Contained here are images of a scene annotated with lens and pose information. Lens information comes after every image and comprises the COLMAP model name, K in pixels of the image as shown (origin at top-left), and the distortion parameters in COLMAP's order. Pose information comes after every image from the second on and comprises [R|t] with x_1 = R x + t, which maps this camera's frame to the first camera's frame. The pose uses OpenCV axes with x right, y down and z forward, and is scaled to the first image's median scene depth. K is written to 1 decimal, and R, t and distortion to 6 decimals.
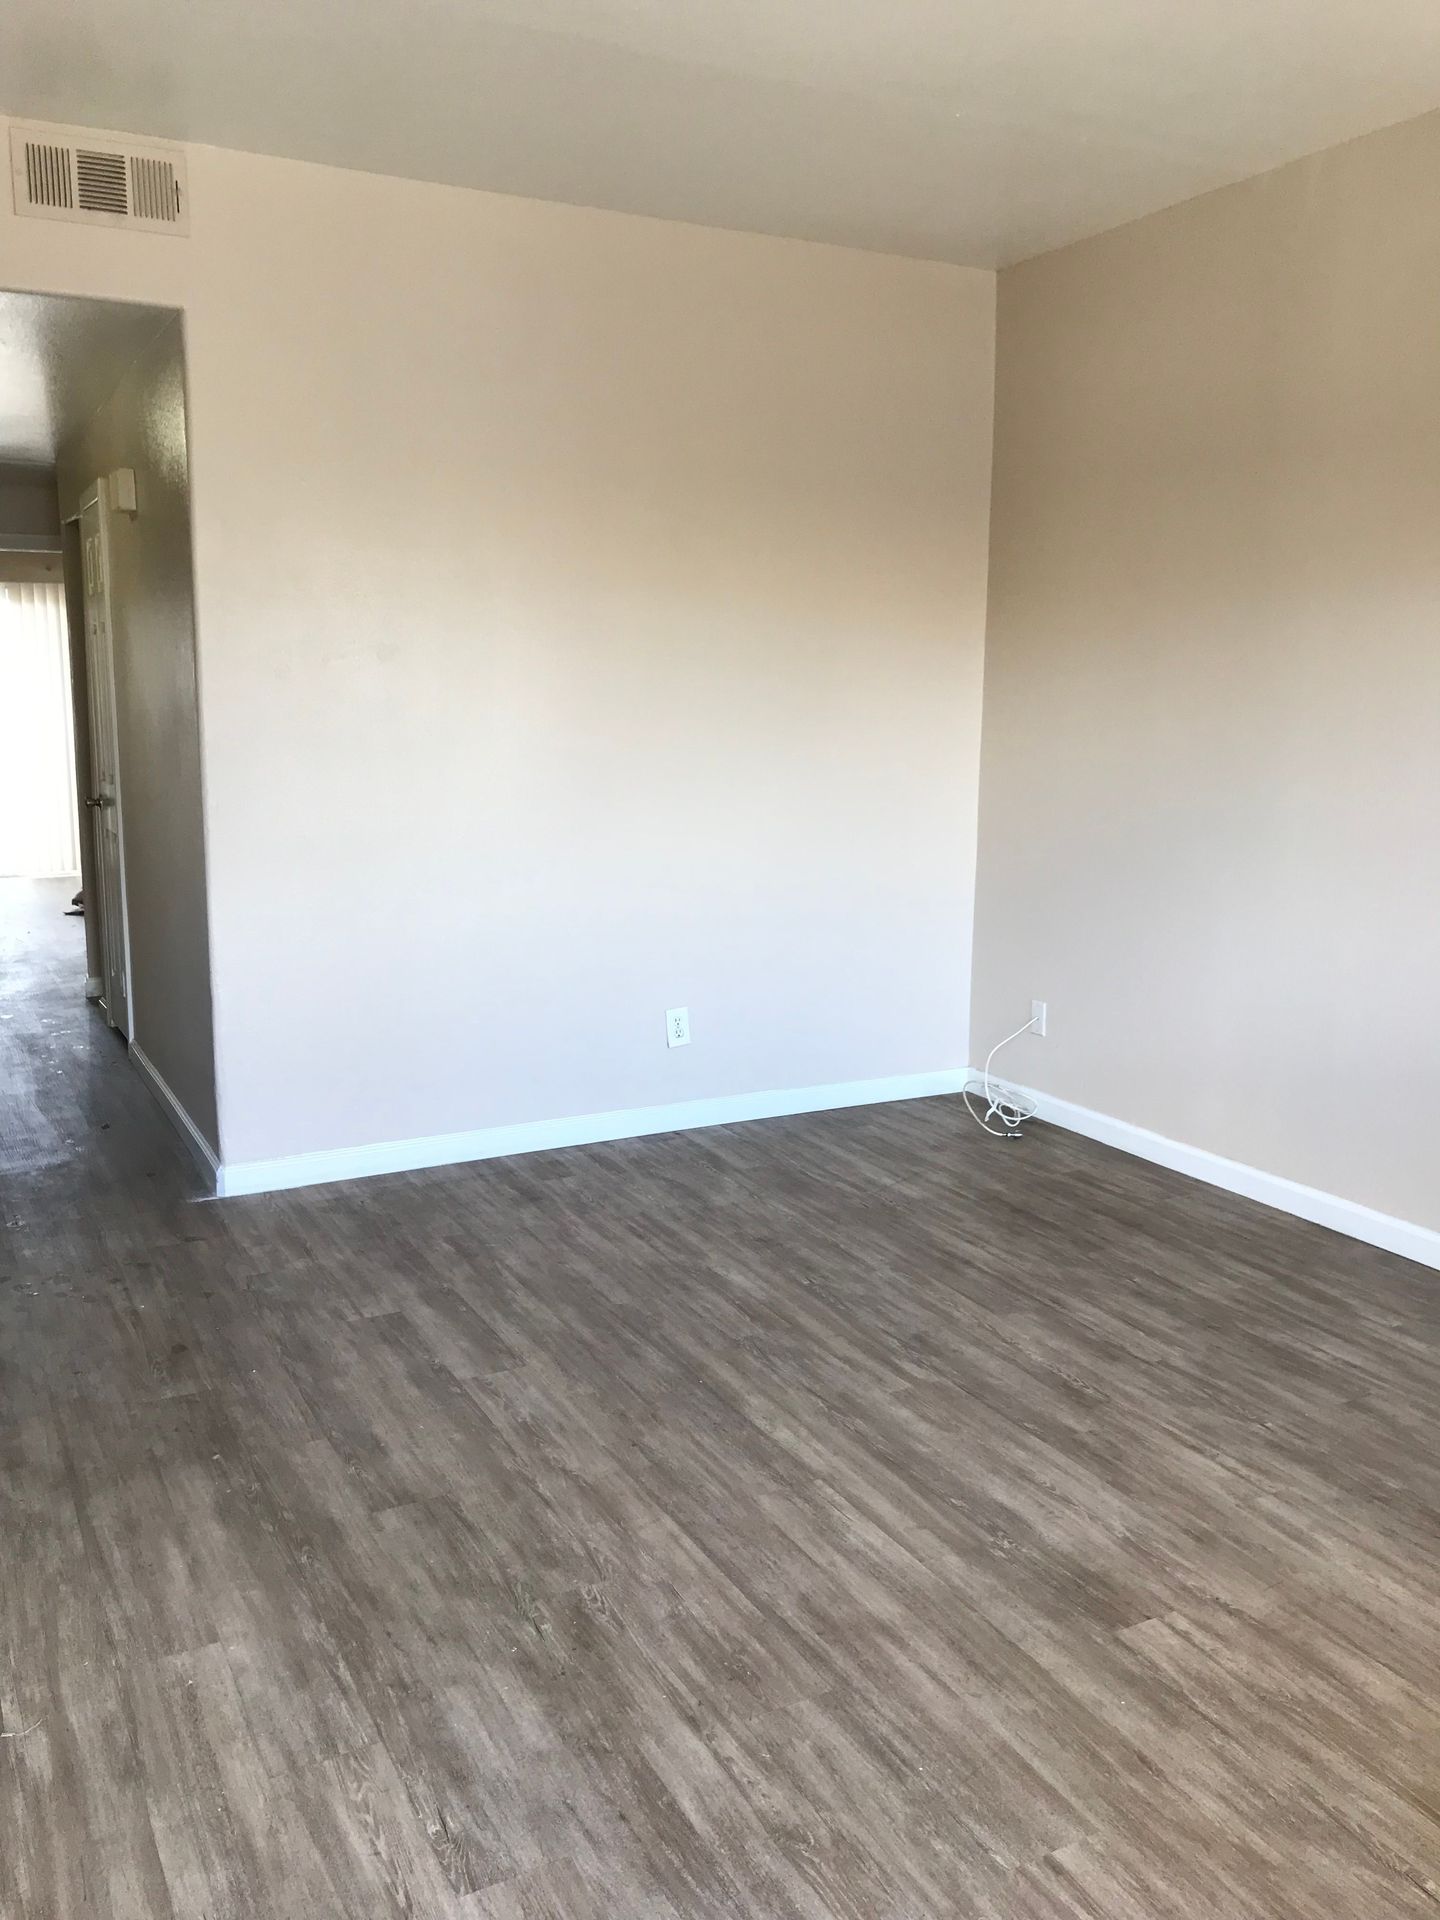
lens RADIAL K [[1576.7, 0, 730.5], [0, 1576.7, 947.3], [0, 0, 1]] dist [0.027031, -0.014034]
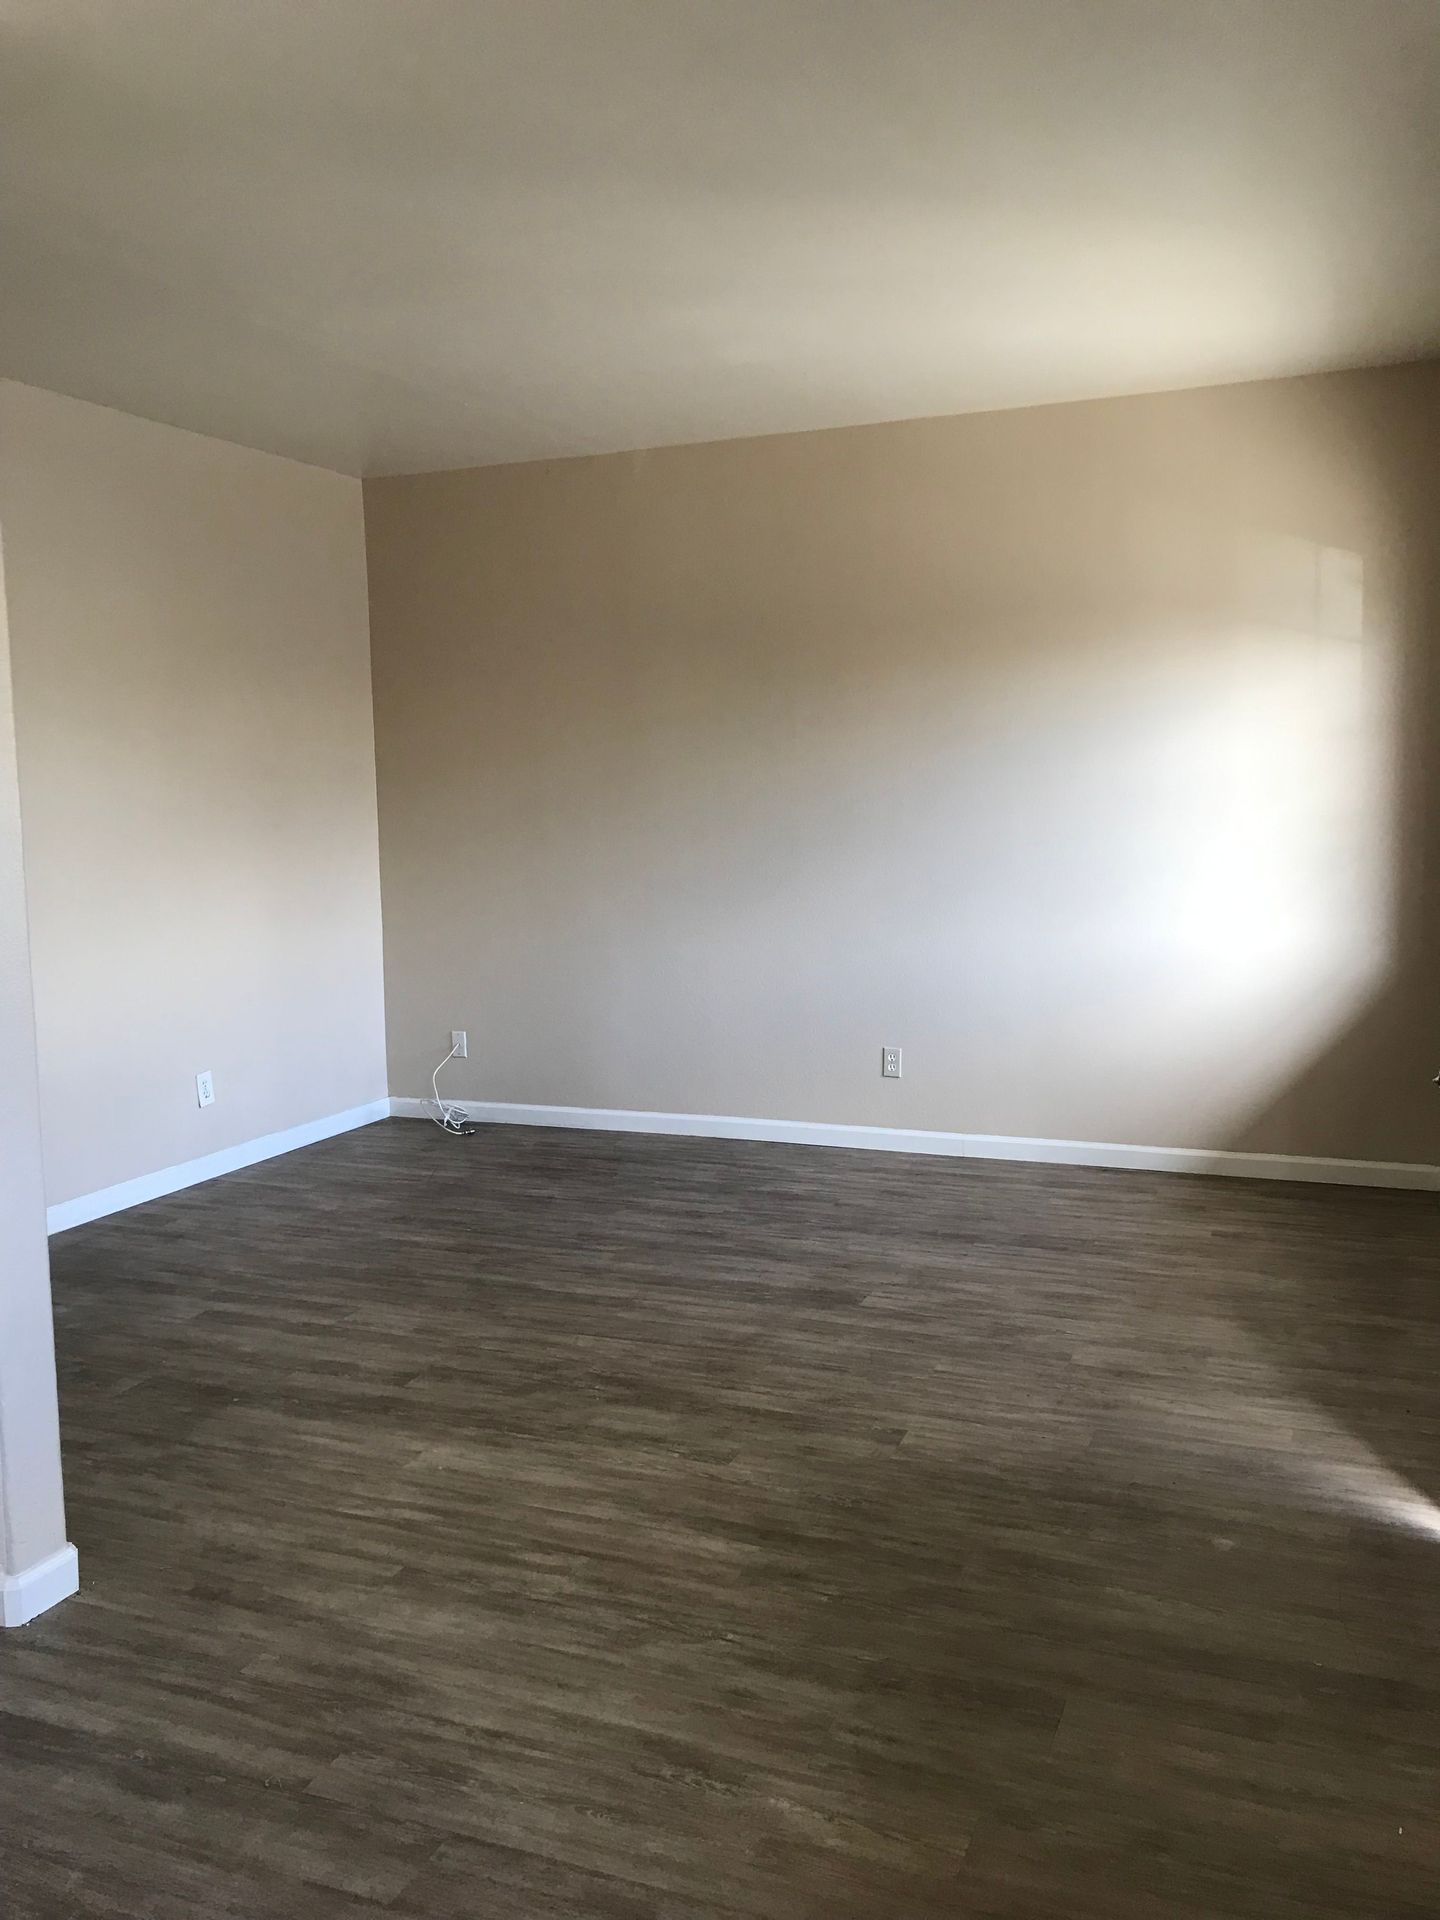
lens RADIAL K [[1576.7, 0, 712.9], [0, 1576.7, 950.5], [0, 0, 1]] dist [0.027031, -0.014034]
pose [[0.773953, -0.092441, 0.626459, -0.852408], [0.134564, 0.990702, -0.020057, 0.042508], [-0.618781, 0.099822, 0.779196, -0.291033]]
